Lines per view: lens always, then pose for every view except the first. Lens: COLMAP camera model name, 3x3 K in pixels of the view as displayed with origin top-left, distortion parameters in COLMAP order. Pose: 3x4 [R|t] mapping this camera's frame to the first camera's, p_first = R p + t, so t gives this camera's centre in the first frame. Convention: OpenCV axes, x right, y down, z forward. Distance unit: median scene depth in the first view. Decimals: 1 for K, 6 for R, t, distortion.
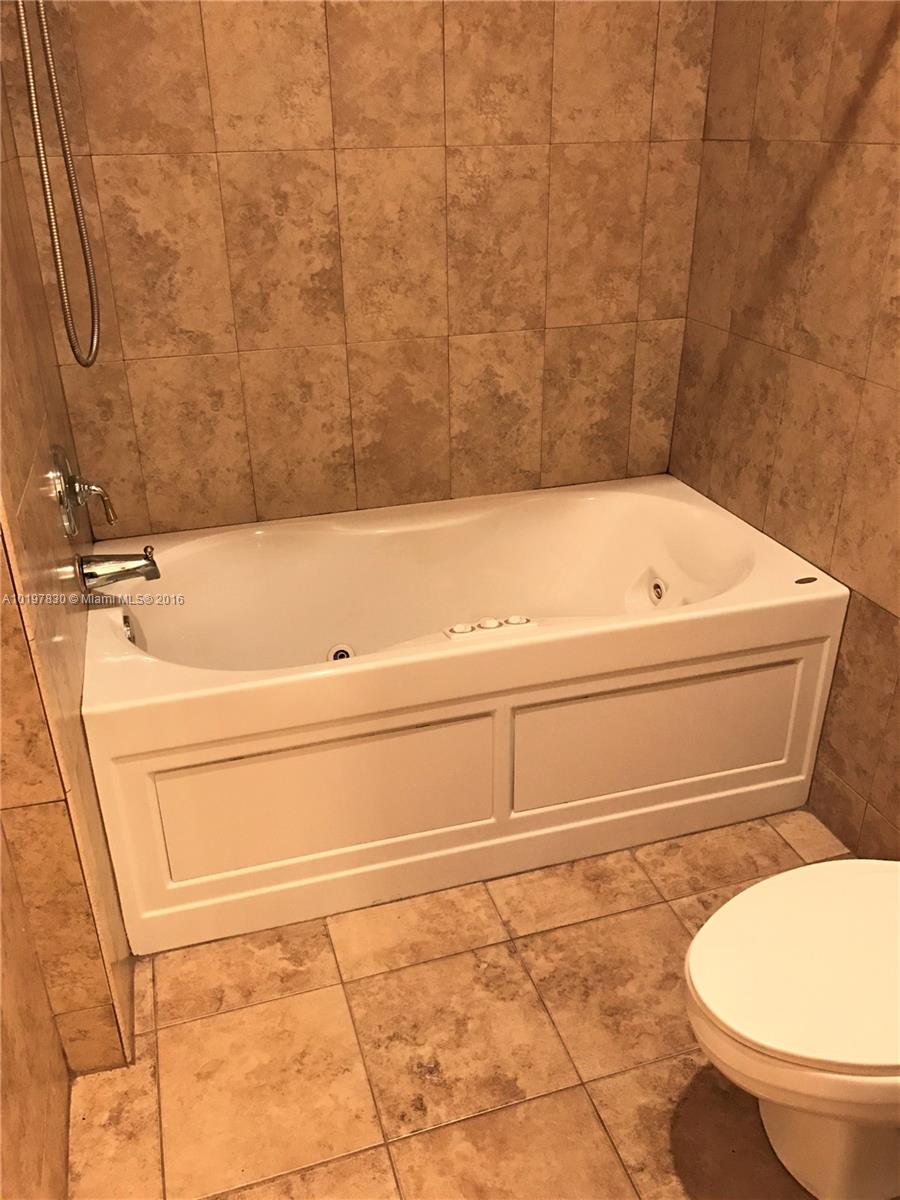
lens RADIAL K [[984.0, 0, 455.0], [0, 984.0, 605.7], [0, 0, 1]] dist [0.030621, -0.039978]
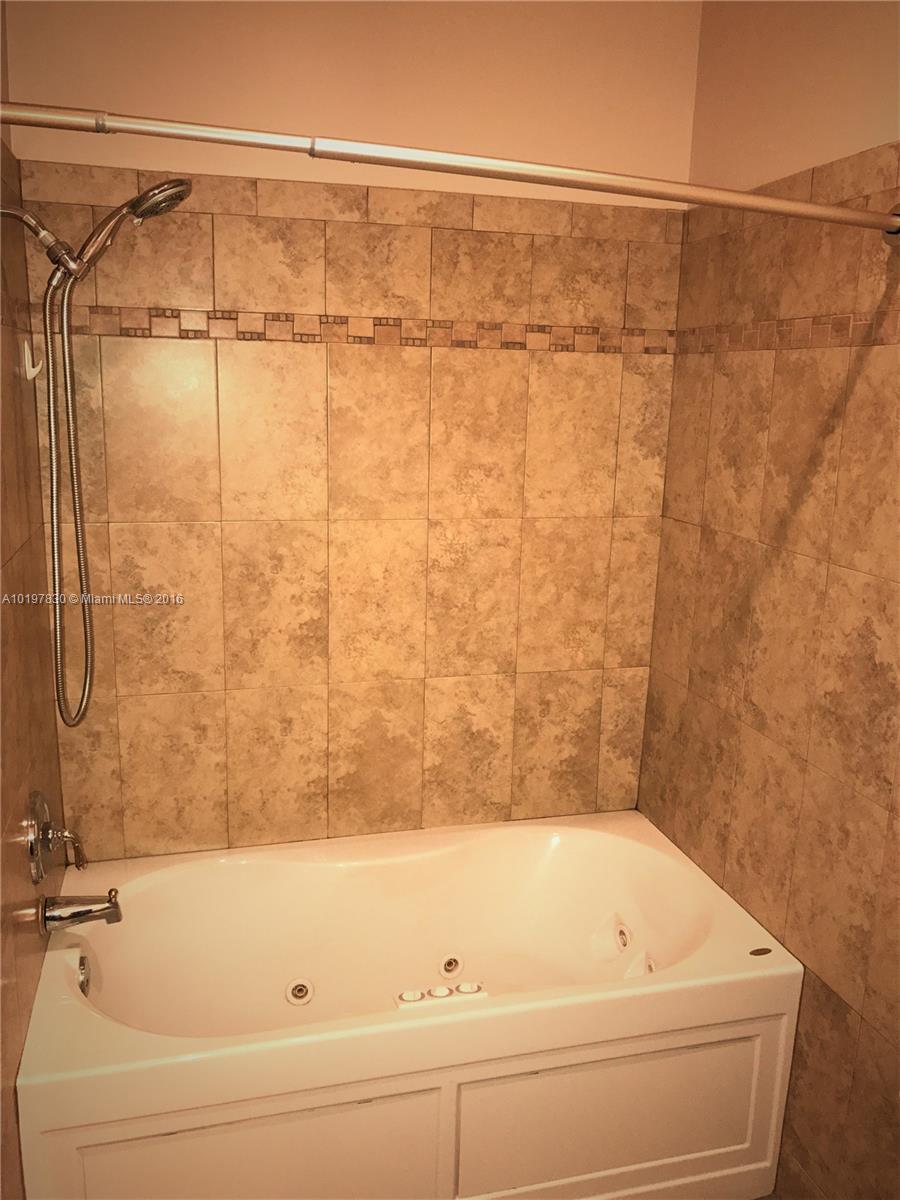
lens RADIAL K [[984.0, 0, 453.2], [0, 984.0, 601.5], [0, 0, 1]] dist [0.030621, -0.039978]
pose [[0.998930, 0.043011, -0.016971, 0.042220], [-0.045843, 0.969137, -0.242222, -0.106596], [0.006029, 0.242740, 0.970073, -0.058741]]
